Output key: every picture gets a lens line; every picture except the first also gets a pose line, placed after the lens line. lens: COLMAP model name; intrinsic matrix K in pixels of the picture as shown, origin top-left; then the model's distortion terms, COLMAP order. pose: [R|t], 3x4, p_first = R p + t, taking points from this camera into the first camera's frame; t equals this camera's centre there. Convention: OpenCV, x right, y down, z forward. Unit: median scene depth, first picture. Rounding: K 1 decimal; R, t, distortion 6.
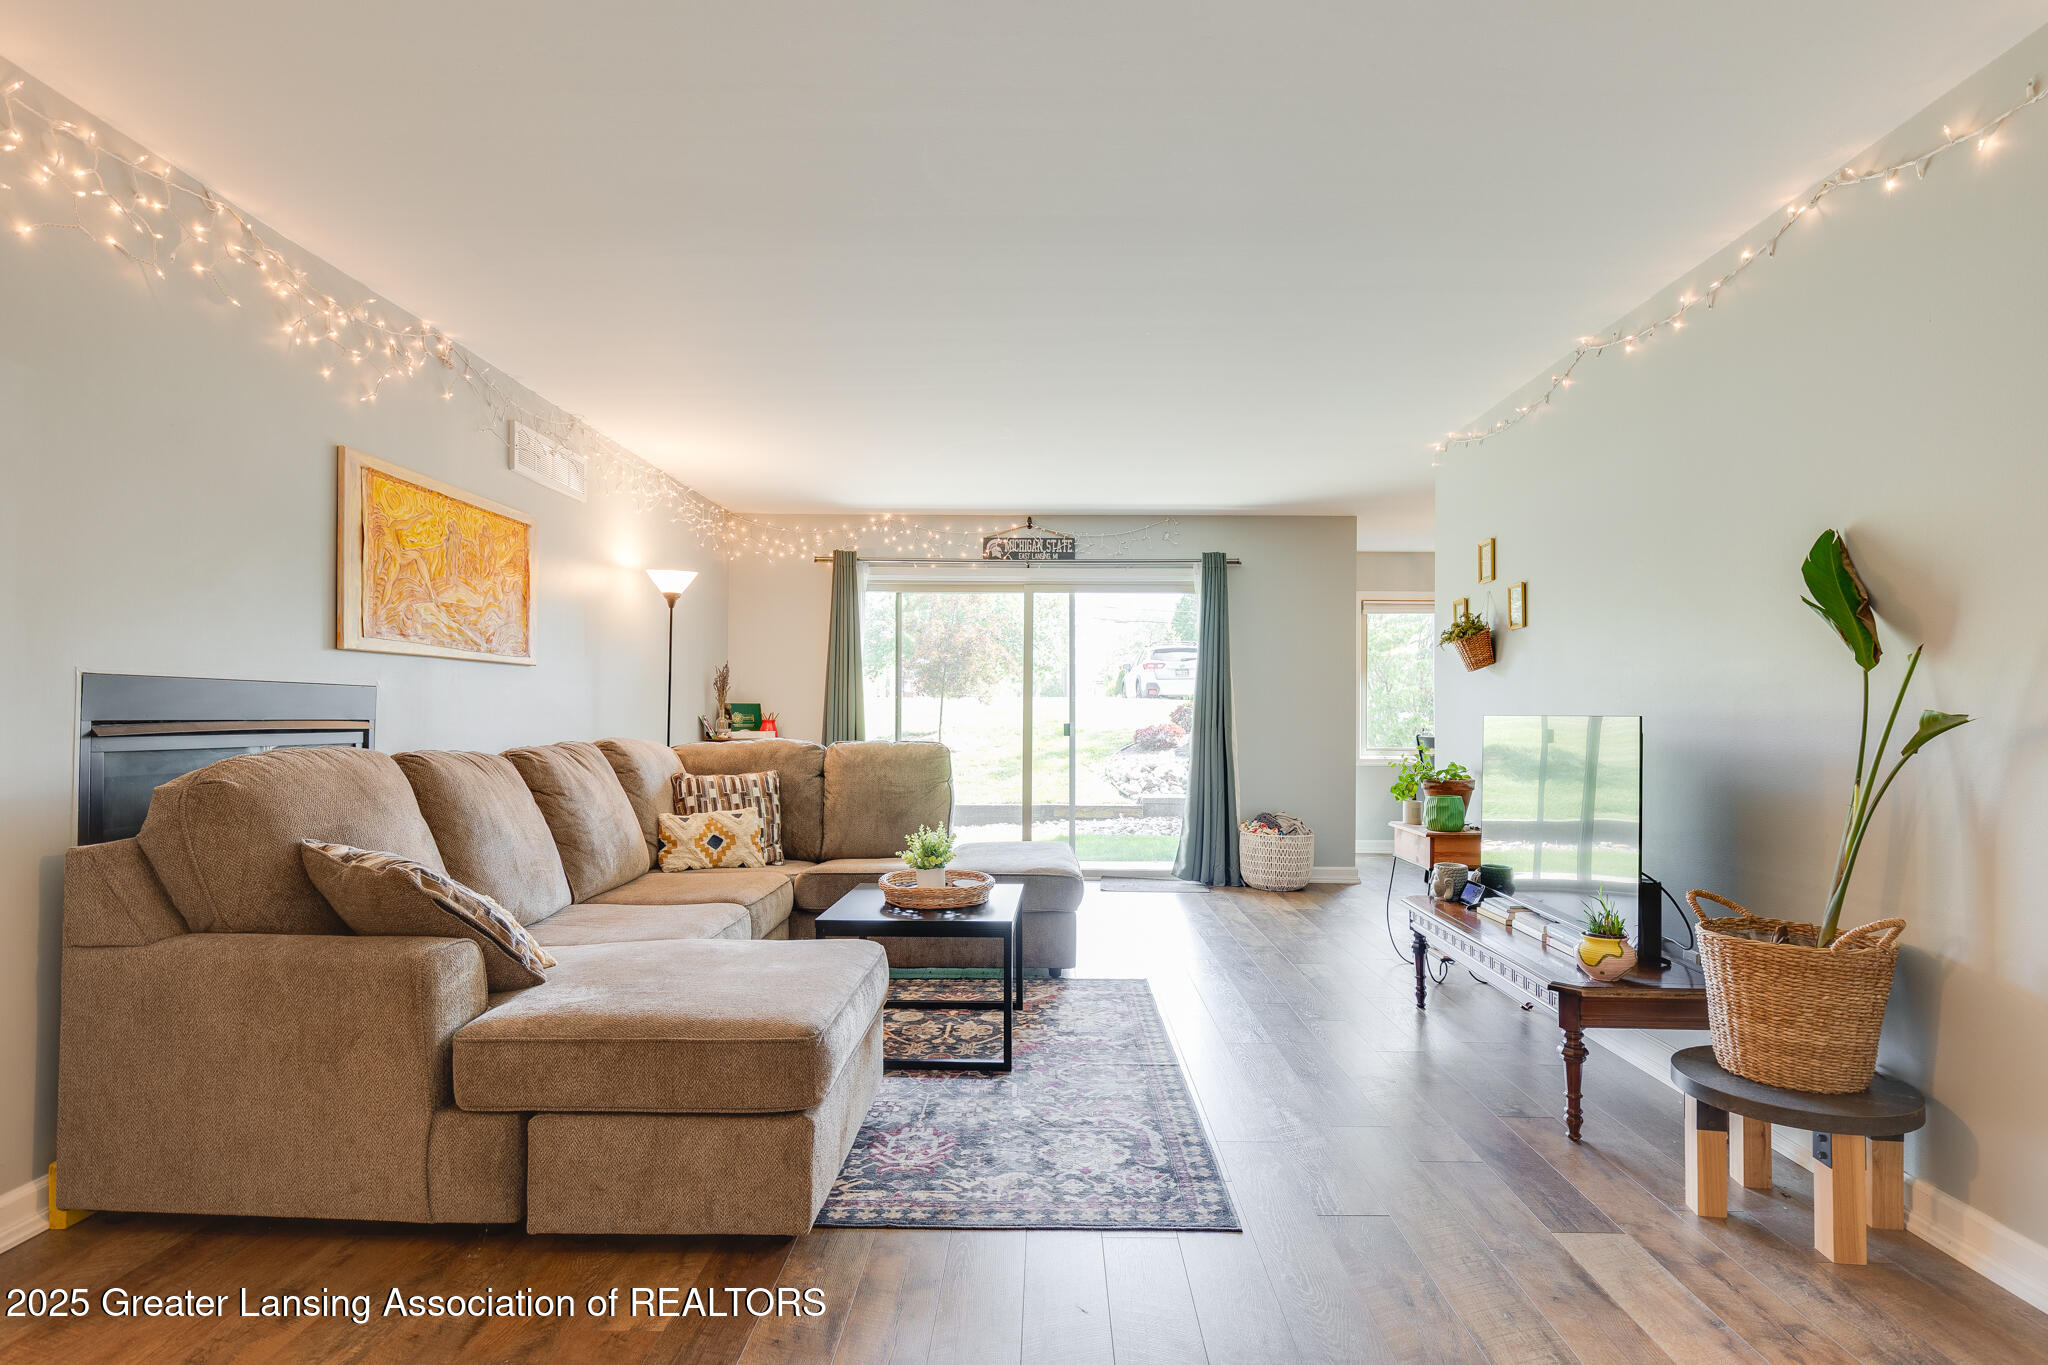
lens RADIAL K [[1064.2, 0, 1055.2], [0, 1064.2, 688.6], [0, 0, 1]] dist [0.001067, 0.001617]
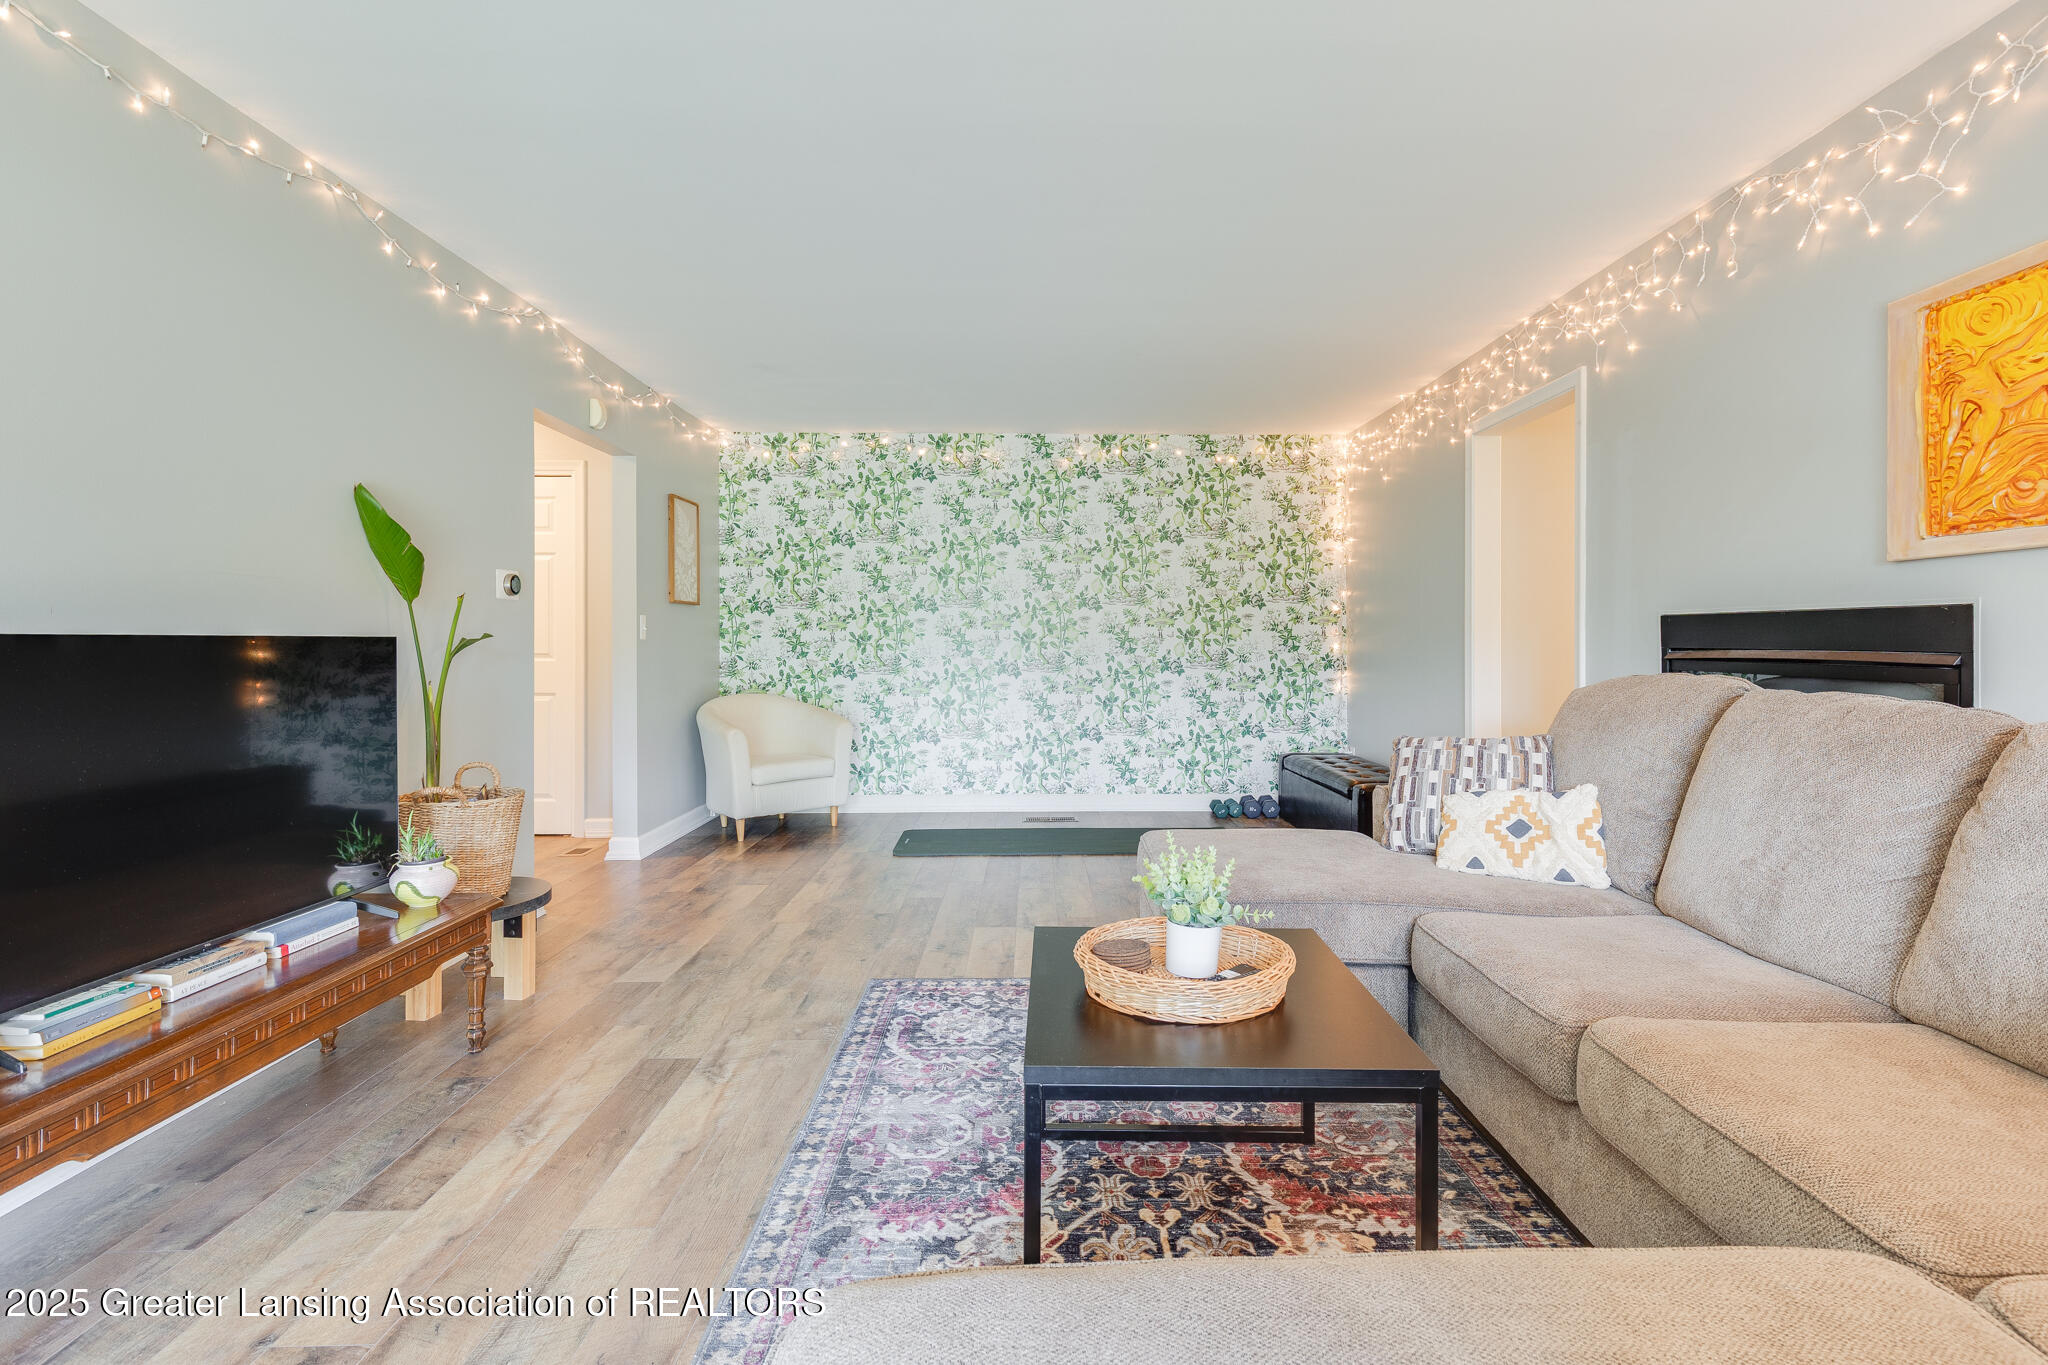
lens RADIAL K [[943.0, 0, 1039.3], [0, 943.0, 633.6], [0, 0, 1]] dist [0.011722, -0.003313]
pose [[-0.999963, -0.008323, -0.001959, -0.034827], [-0.008256, 0.999456, -0.031934, 0.036458], [0.002223, -0.031917, -0.999488, 1.432728]]
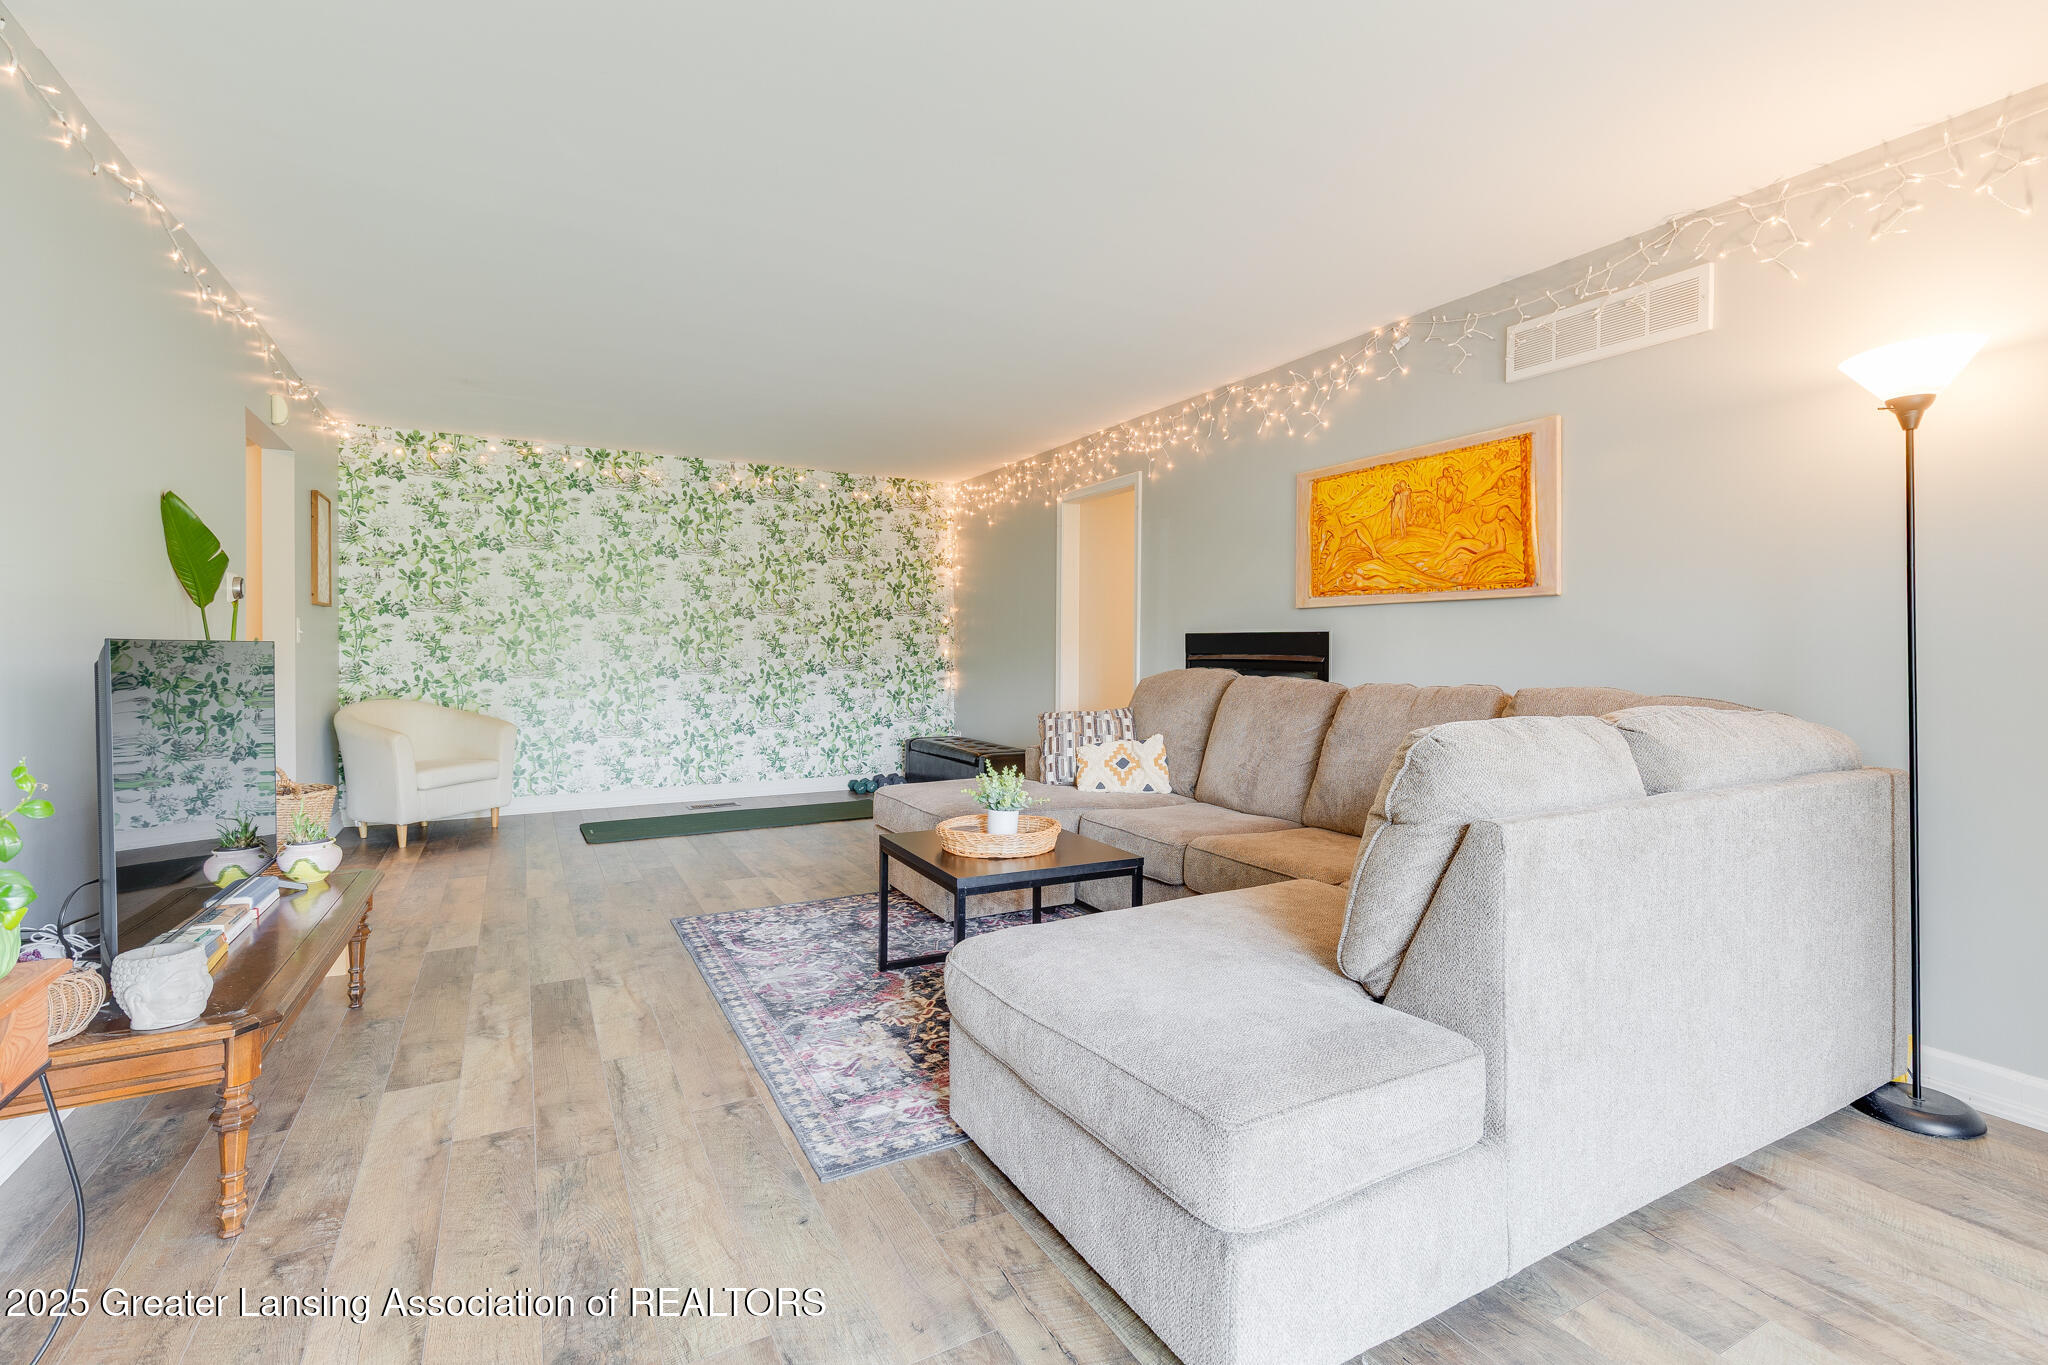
lens RADIAL K [[943.0, 0, 1030.8], [0, 943.0, 643.4], [0, 0, 1]] dist [0.011722, -0.003313]
pose [[-0.882051, -0.014690, -0.470925, 0.247319], [-0.000984, 0.999569, -0.029337, 0.043750], [0.471153, -0.025413, -0.881685, 1.689931]]
